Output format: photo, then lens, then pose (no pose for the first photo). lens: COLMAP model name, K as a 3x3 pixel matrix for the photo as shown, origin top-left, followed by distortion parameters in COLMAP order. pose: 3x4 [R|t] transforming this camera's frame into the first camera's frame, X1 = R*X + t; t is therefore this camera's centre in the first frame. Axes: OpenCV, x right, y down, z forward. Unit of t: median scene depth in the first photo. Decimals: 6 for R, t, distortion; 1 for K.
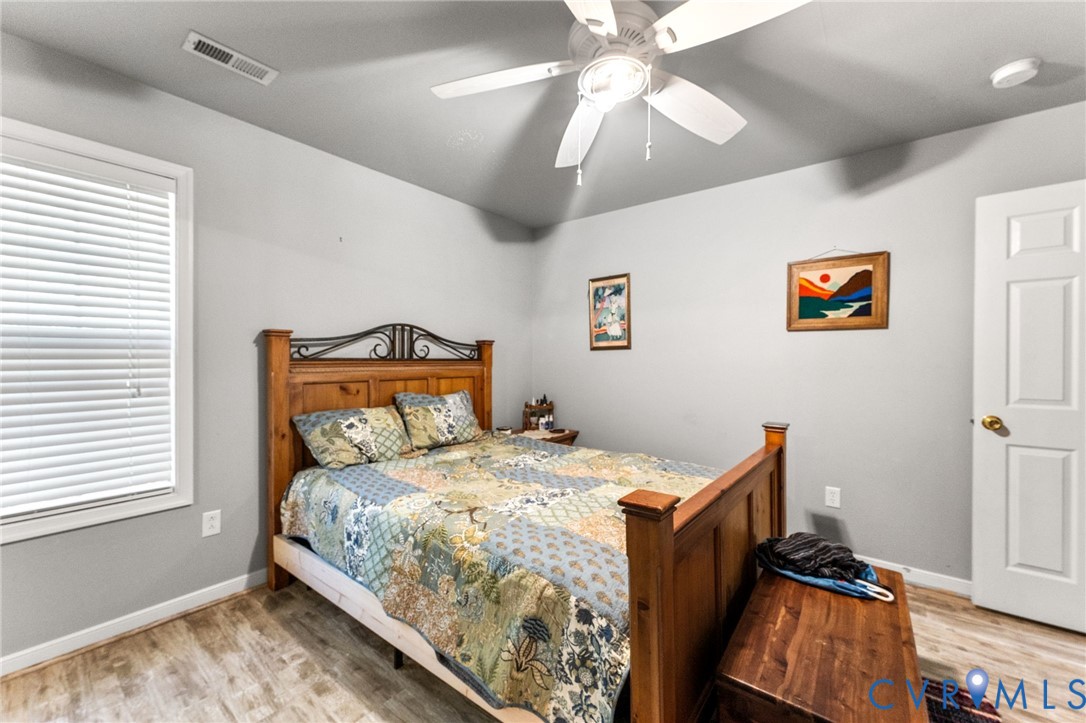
lens RADIAL K [[444.4, 0, 543.0], [0, 444.4, 361.5], [0, 0, 1]] dist [0.001016, 0.000093]
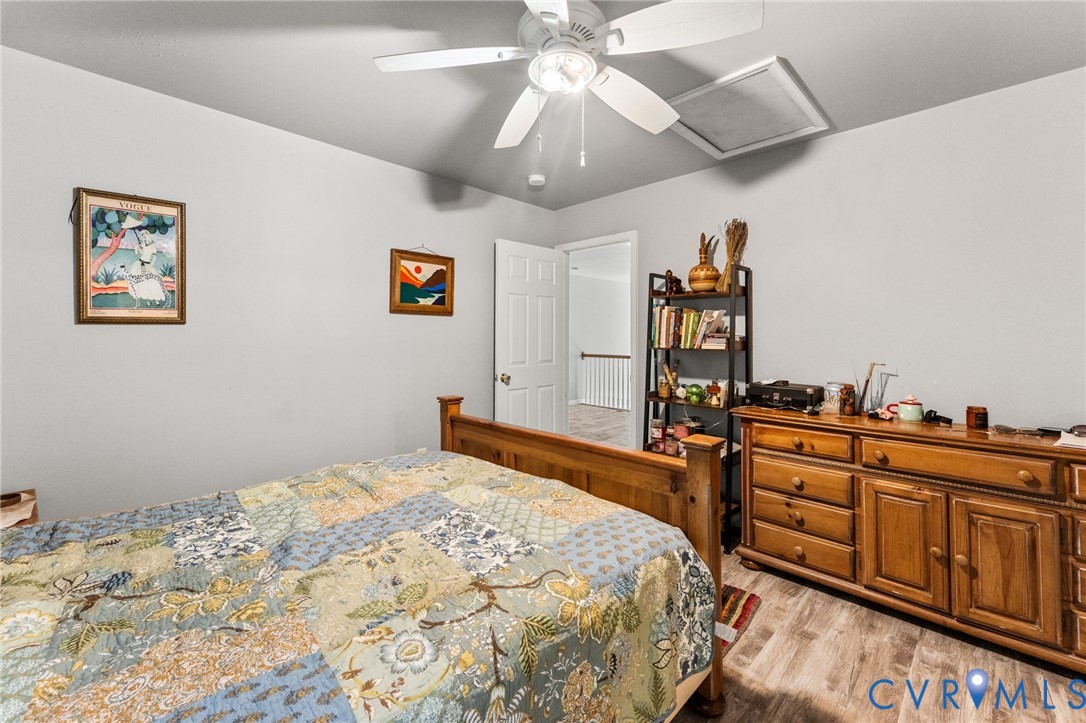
lens RADIAL K [[455.7, 0, 545.2], [0, 455.7, 327.7], [0, 0, 1]] dist [0.002733, 0.000083]
pose [[0.088302, 0.018876, 0.995915, -0.551446], [0.002670, 0.999812, -0.019186, -0.011806], [-0.996090, 0.004354, 0.088235, 0.593255]]
